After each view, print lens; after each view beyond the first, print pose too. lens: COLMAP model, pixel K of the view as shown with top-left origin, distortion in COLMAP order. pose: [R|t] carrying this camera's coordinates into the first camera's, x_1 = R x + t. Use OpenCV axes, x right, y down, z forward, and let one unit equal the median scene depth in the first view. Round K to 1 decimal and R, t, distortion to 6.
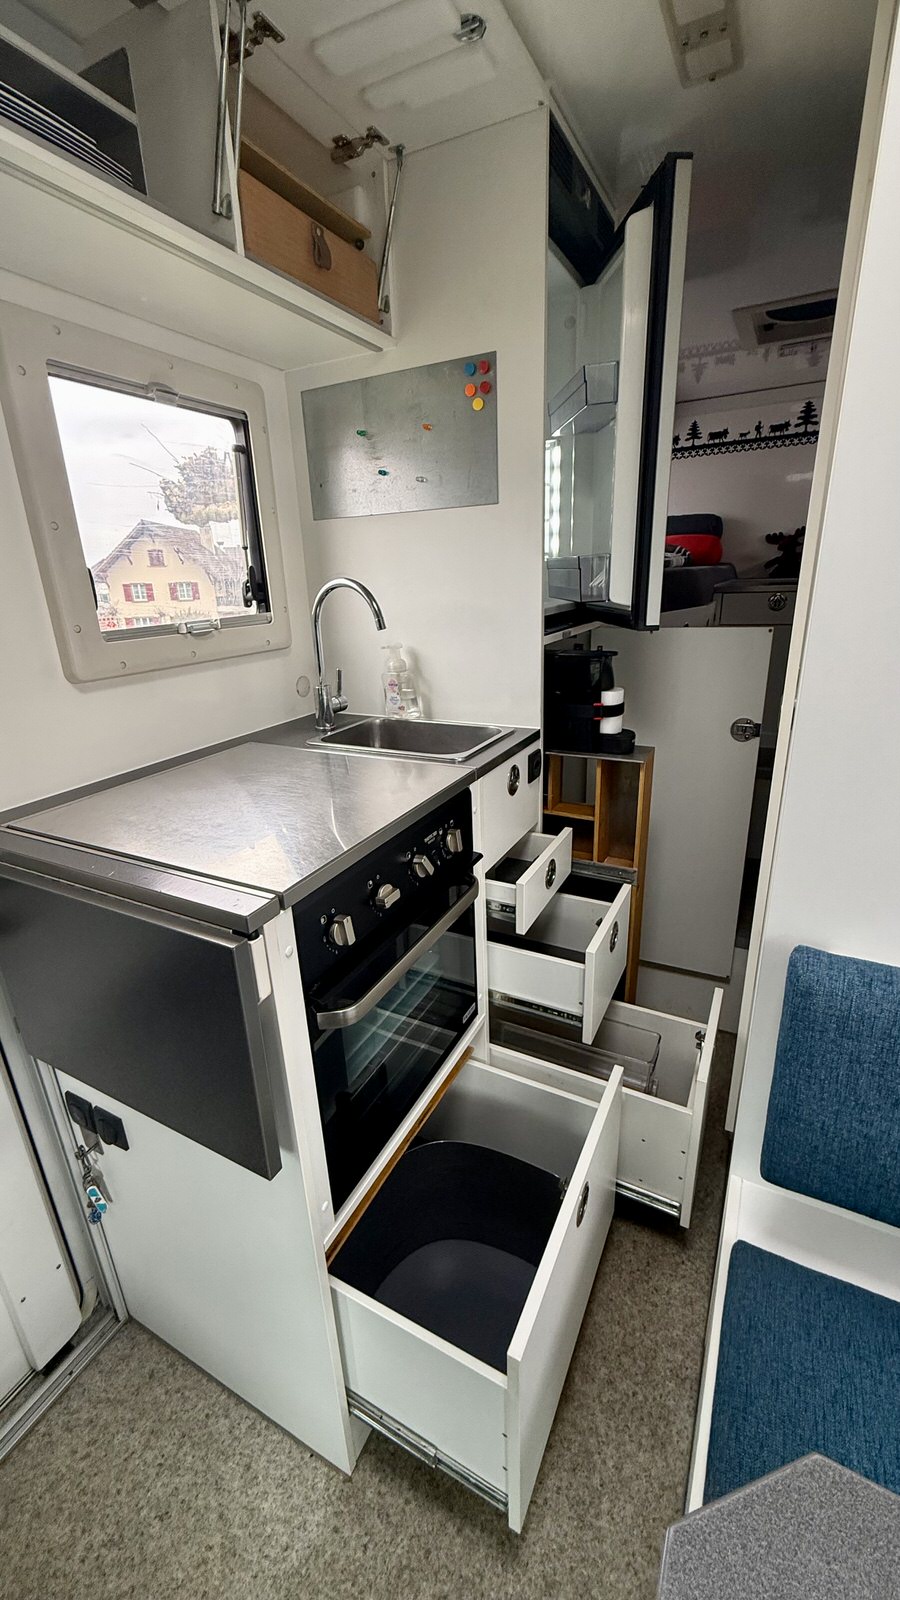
lens RADIAL K [[636.6, 0, 450.0], [0, 636.6, 800.0], [0, 0, 1]] dist [-0.000826, 0.000225]
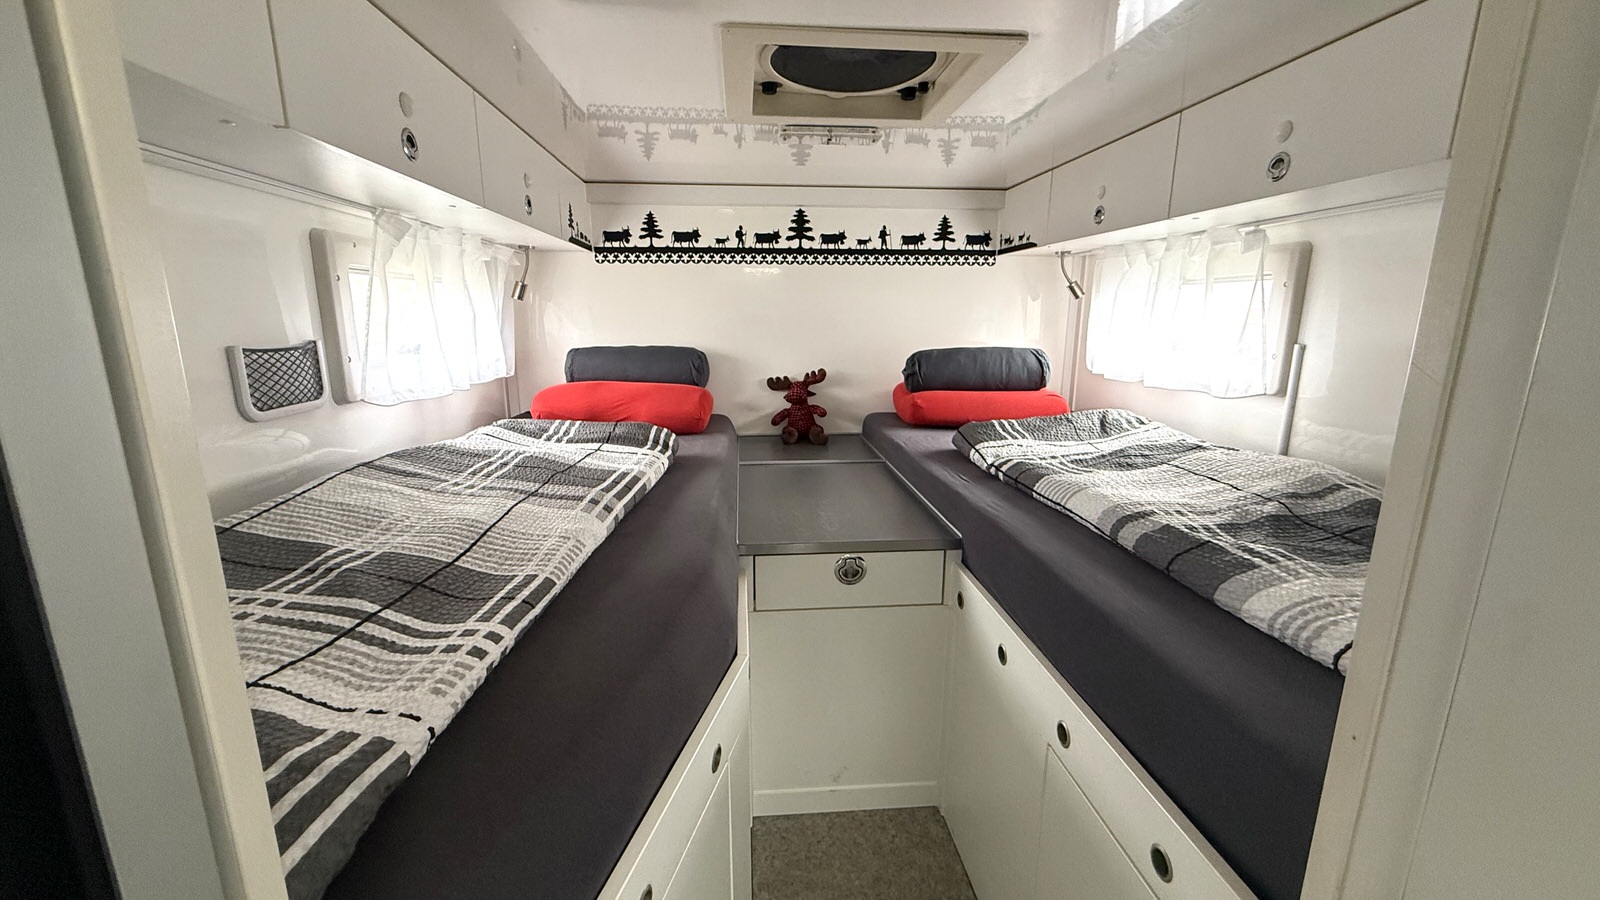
lens RADIAL K [[636.6, 0, 794.1], [0, 636.6, 456.1], [0, 0, 1]] dist [-0.000826, 0.000225]
pose [[0.845206, -0.074678, 0.529197, 0.319922], [0.144302, 0.985301, -0.091431, -0.593705], [-0.514591, 0.153642, 0.843558, 0.908674]]
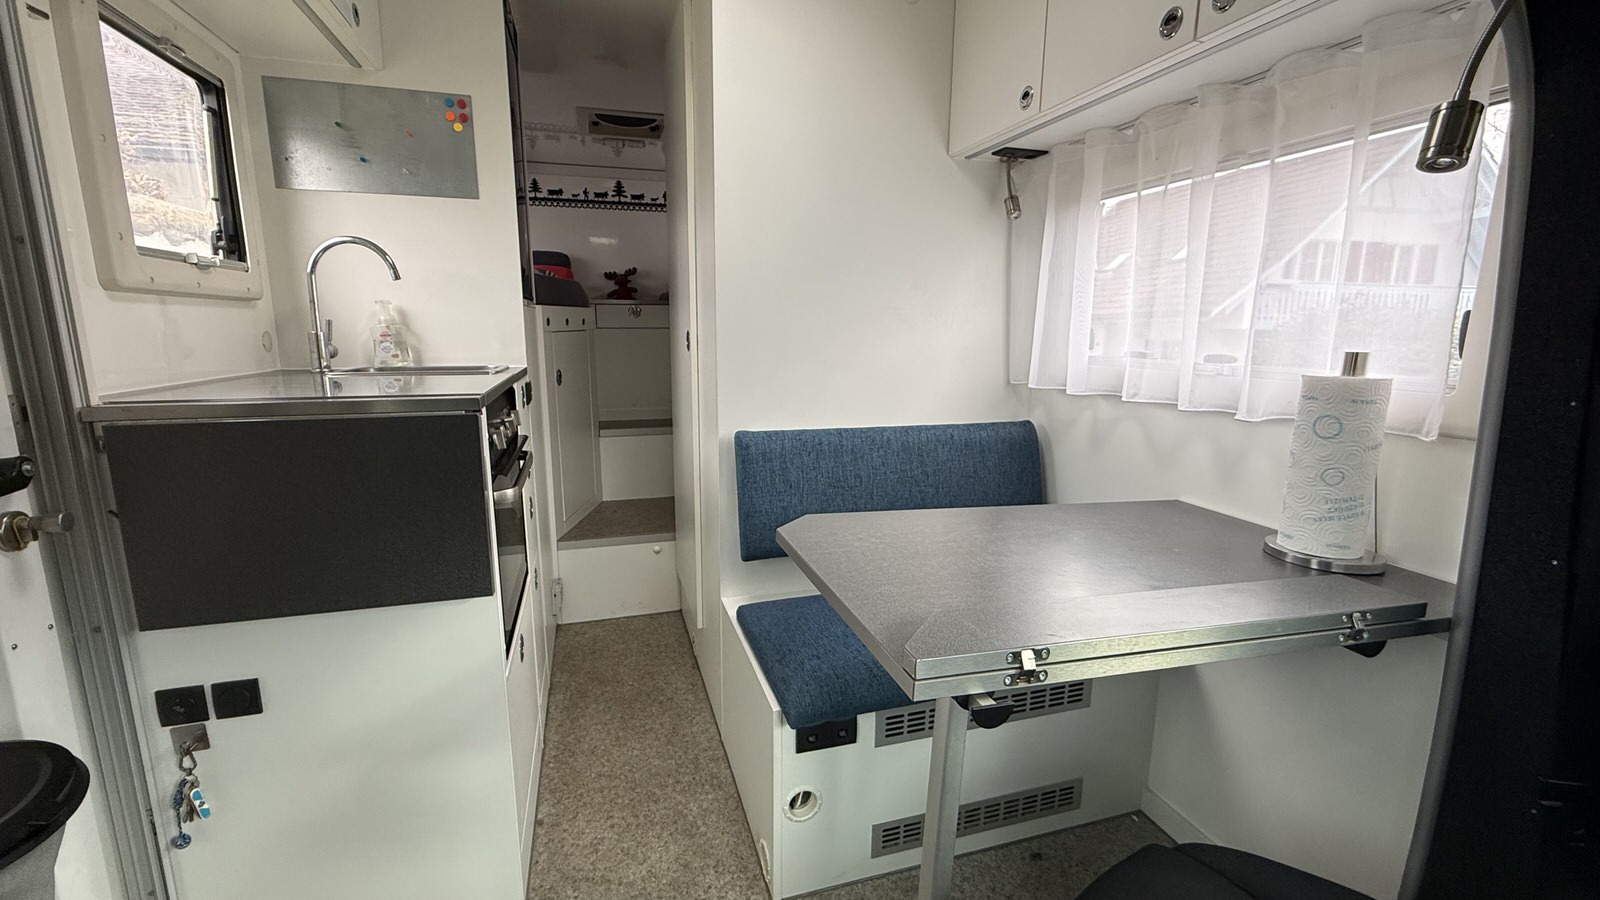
lens RADIAL K [[664.7, 0, 793.9], [0, 664.7, 455.7], [0, 0, 1]] dist [-0.001369, 0.000016]
pose [[0.716080, -0.091341, 0.692016, -0.431104], [0.201624, 0.976208, -0.079783, 0.289574], [-0.668265, 0.196658, 0.717459, -0.327930]]
